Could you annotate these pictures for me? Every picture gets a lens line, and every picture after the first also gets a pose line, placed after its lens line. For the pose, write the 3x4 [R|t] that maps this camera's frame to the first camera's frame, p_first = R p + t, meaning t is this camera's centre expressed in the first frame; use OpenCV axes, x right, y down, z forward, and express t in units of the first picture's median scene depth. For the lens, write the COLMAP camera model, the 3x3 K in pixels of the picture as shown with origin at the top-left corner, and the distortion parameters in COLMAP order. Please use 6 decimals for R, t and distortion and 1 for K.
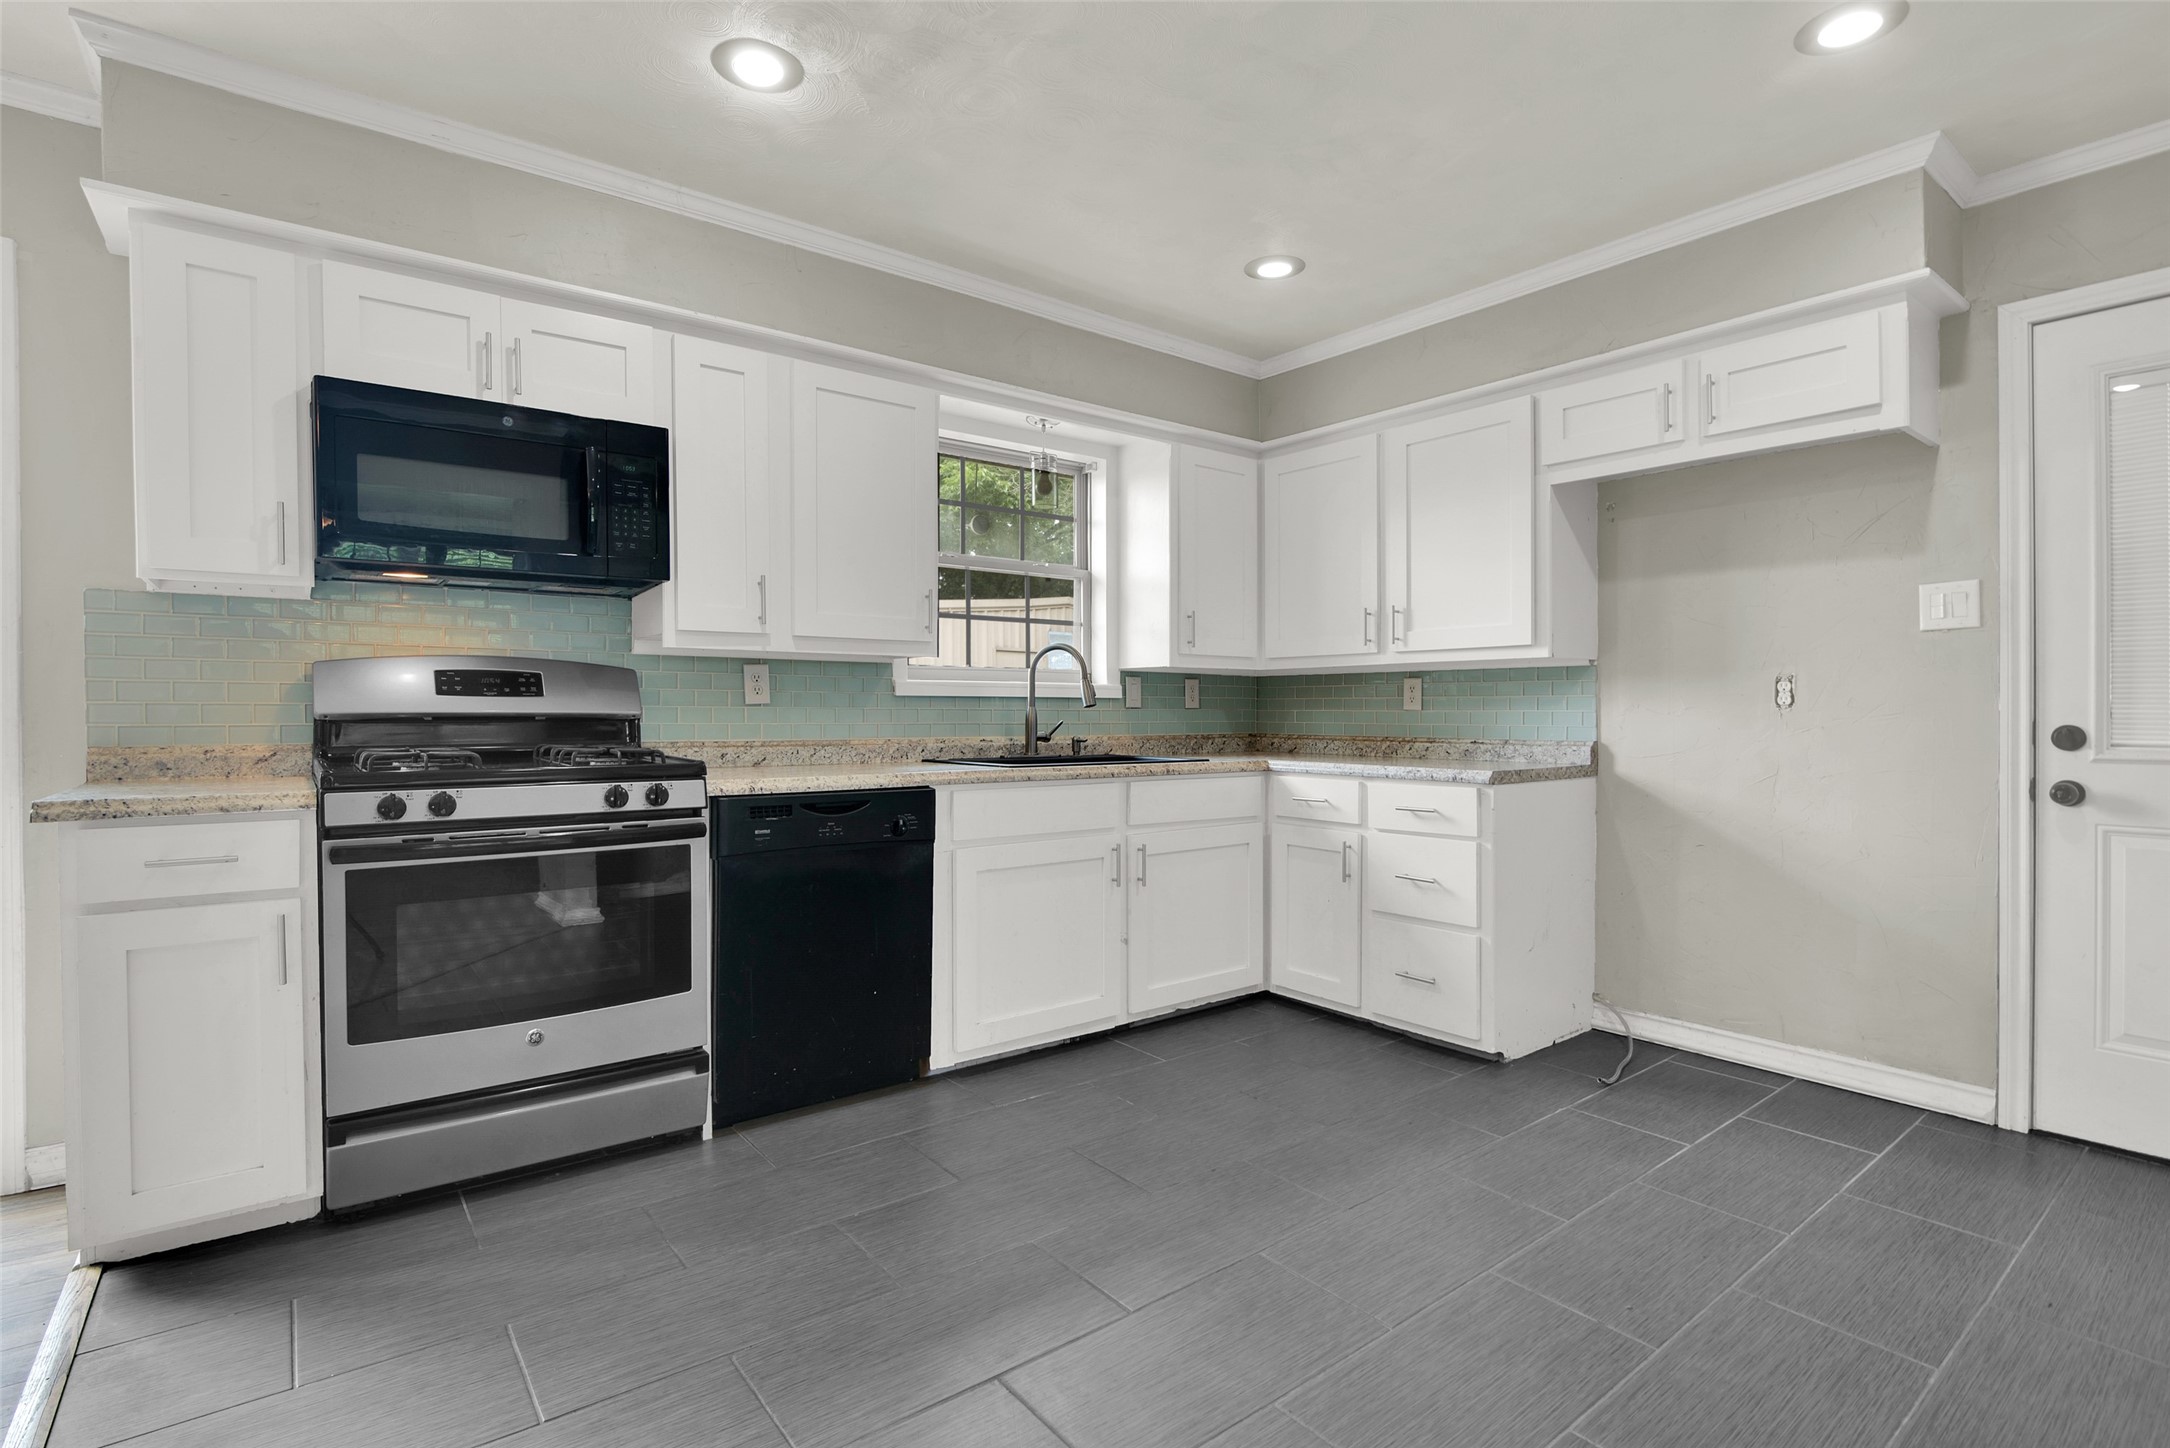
lens RADIAL K [[1039.9, 0, 1083.0], [0, 1039.9, 708.4], [0, 0, 1]] dist [-0.010113, 0.001540]
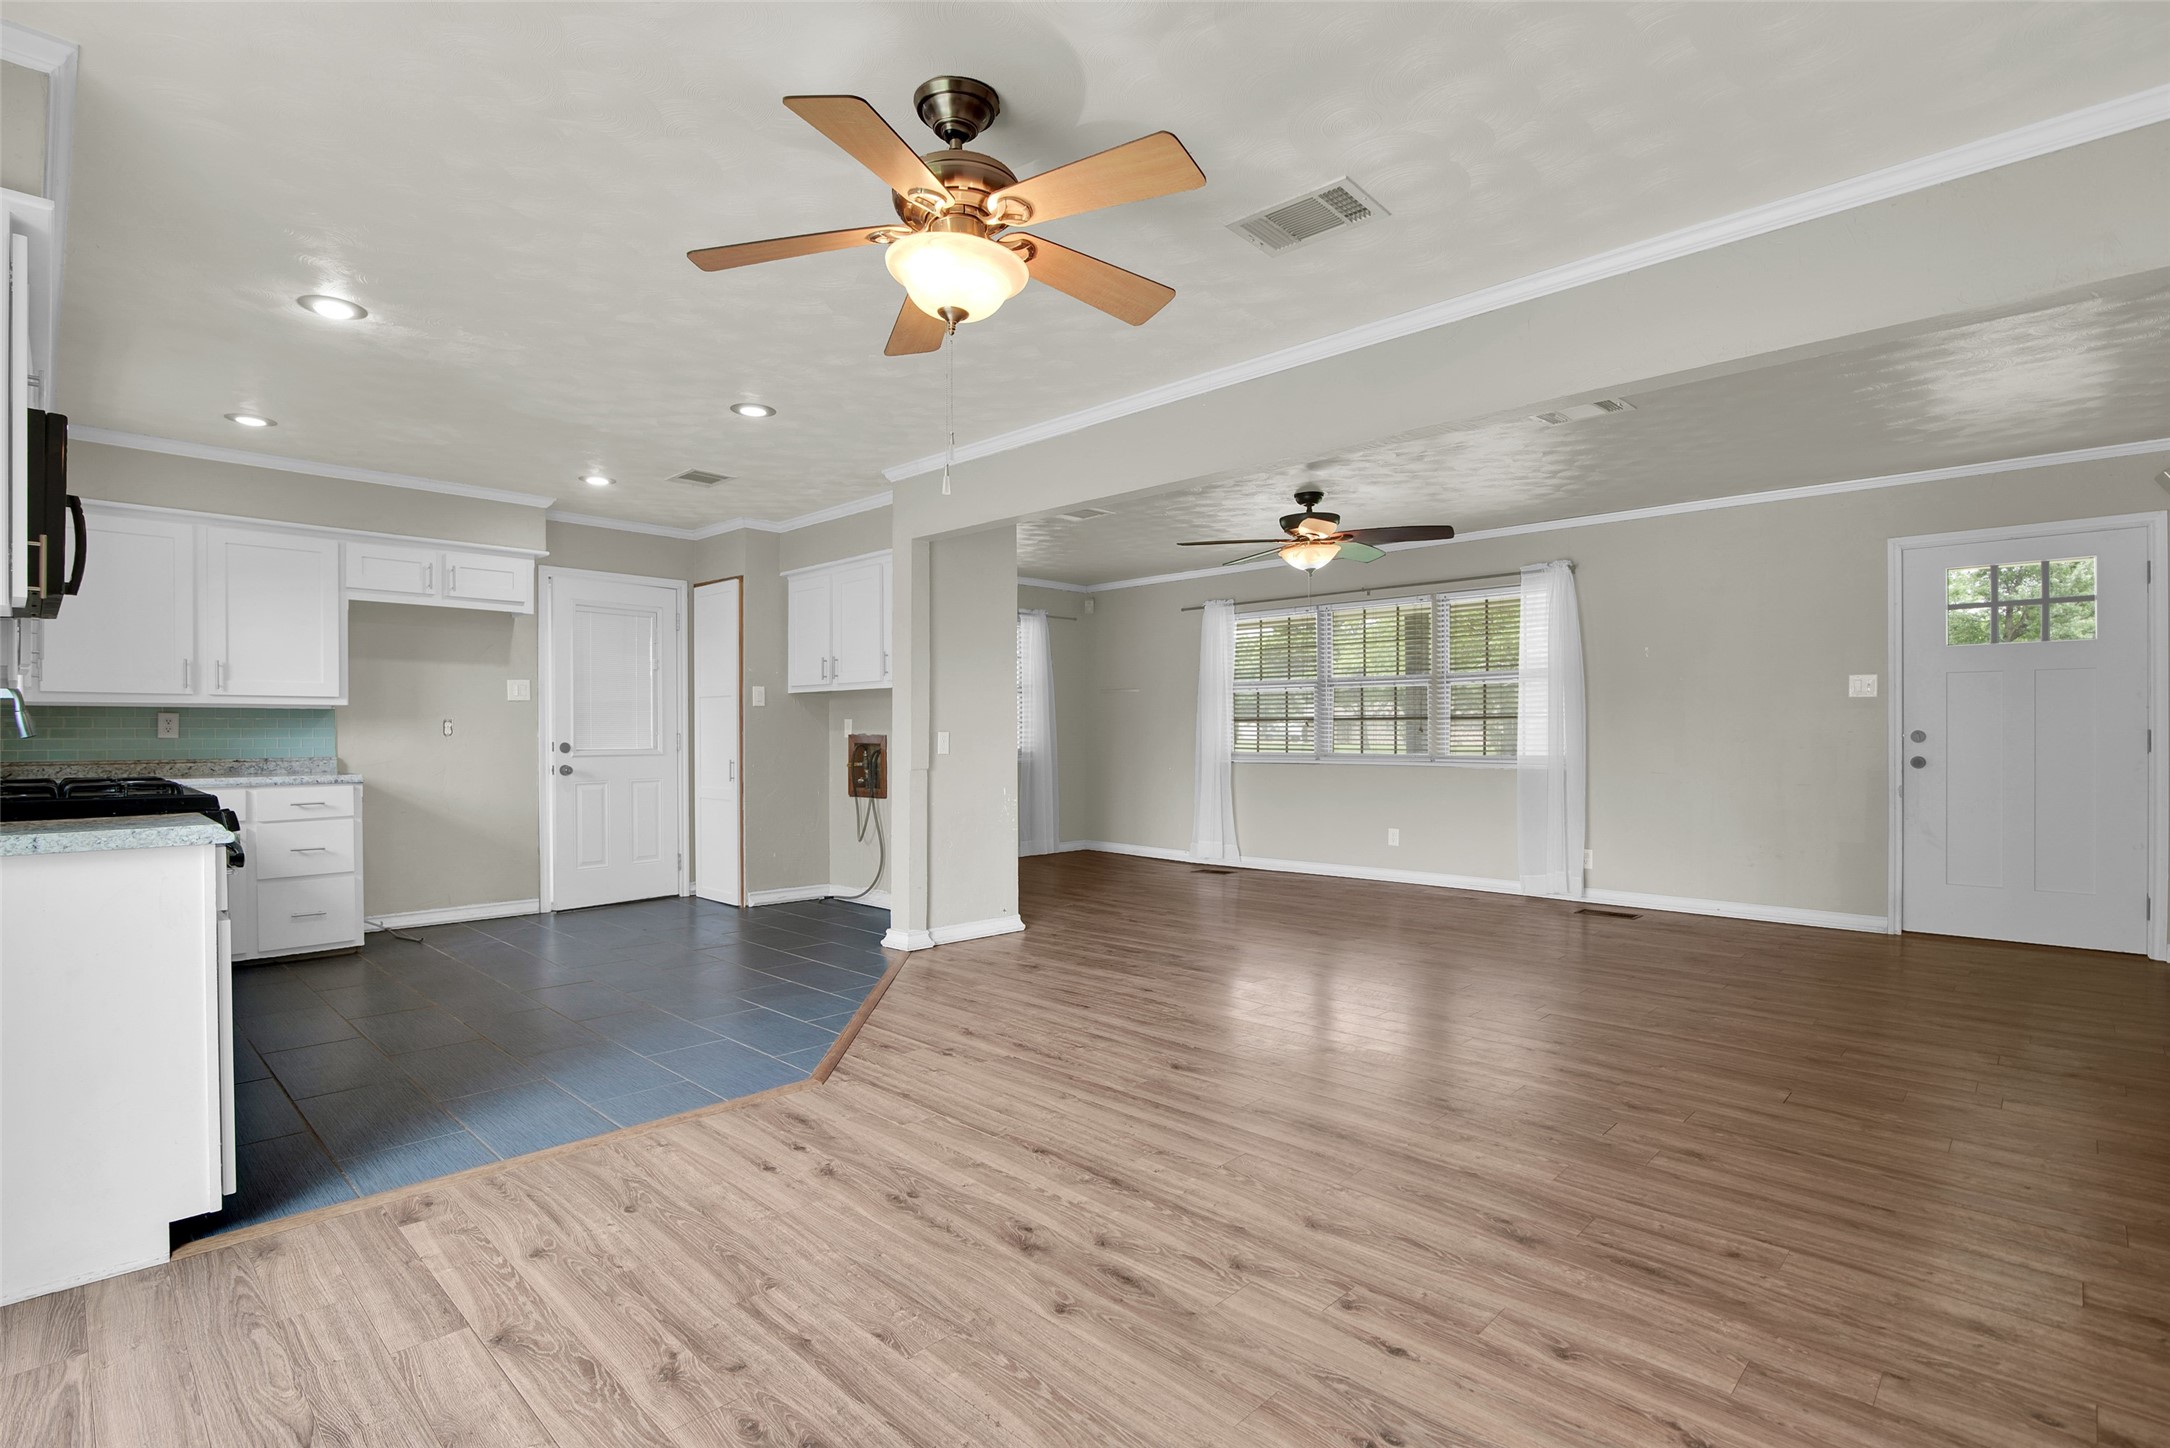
lens RADIAL K [[1039.9, 0, 1059.7], [0, 1039.9, 733.0], [0, 0, 1]] dist [-0.010113, 0.001540]
pose [[-0.133573, -0.002691, 0.991035, -1.442860], [0.002306, 0.999993, 0.003026, -0.009507], [-0.991036, 0.002689, -0.133566, 0.125562]]
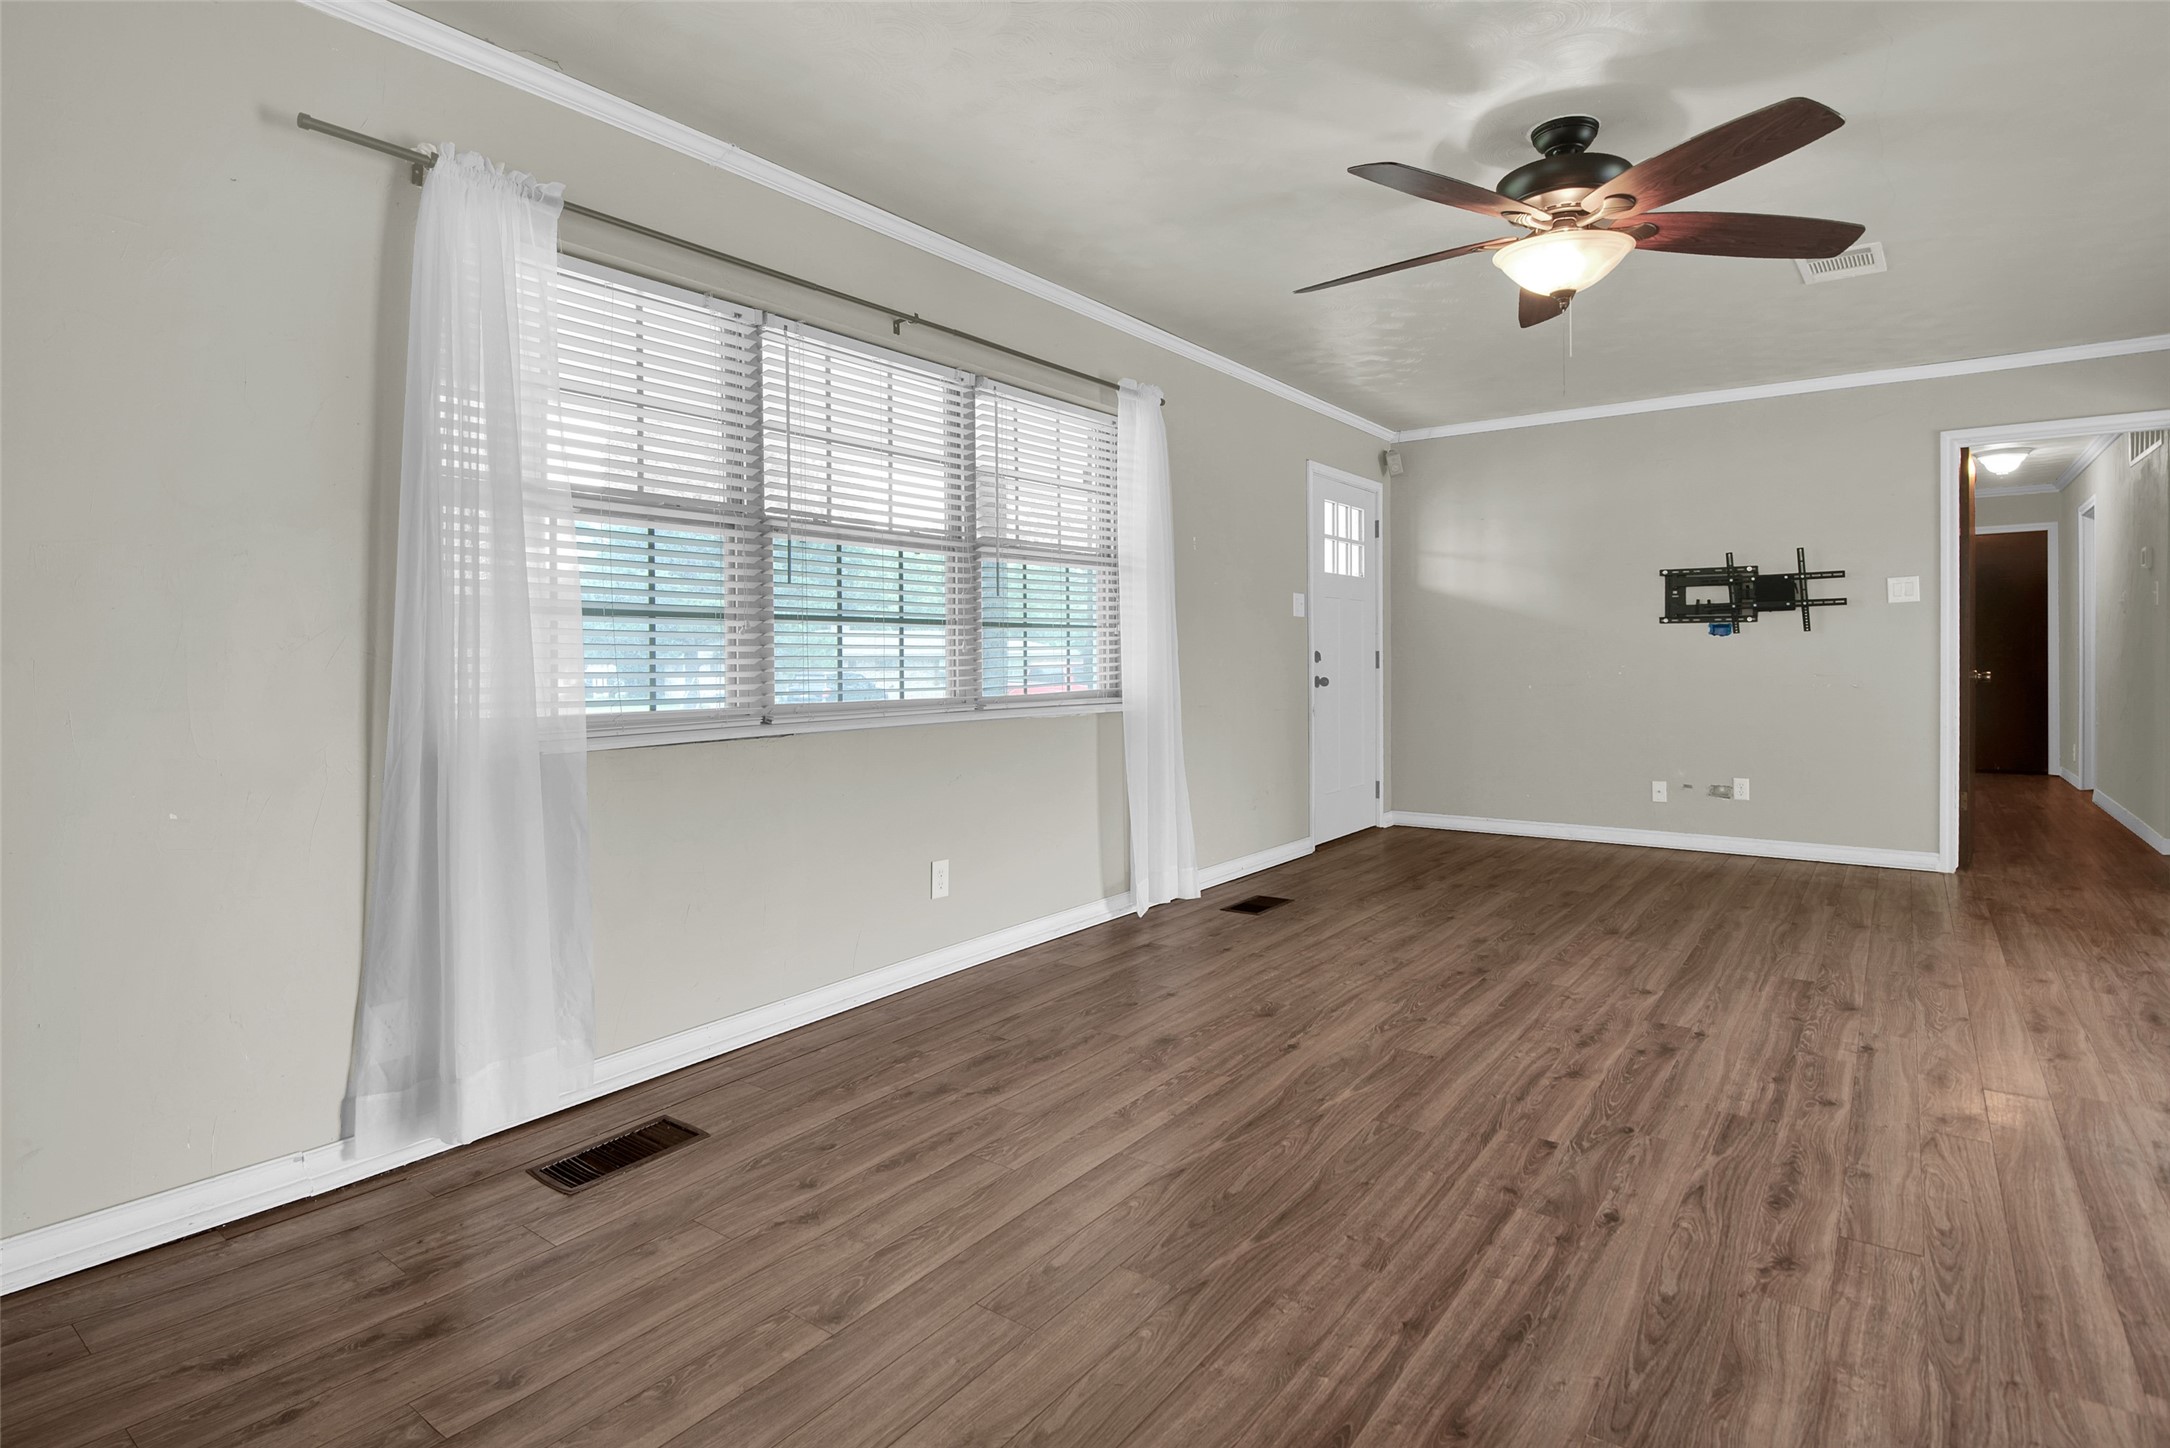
lens RADIAL K [[1115.8, 0, 1083.3], [0, 1115.8, 650.3], [0, 0, 1]] dist [-0.017499, 0.002172]
pose [[-0.962437, 0.003267, -0.271485, 1.172970], [0.005335, 0.999962, -0.006879, 0.007009], [0.271453, -0.008069, -0.962418, 0.219448]]
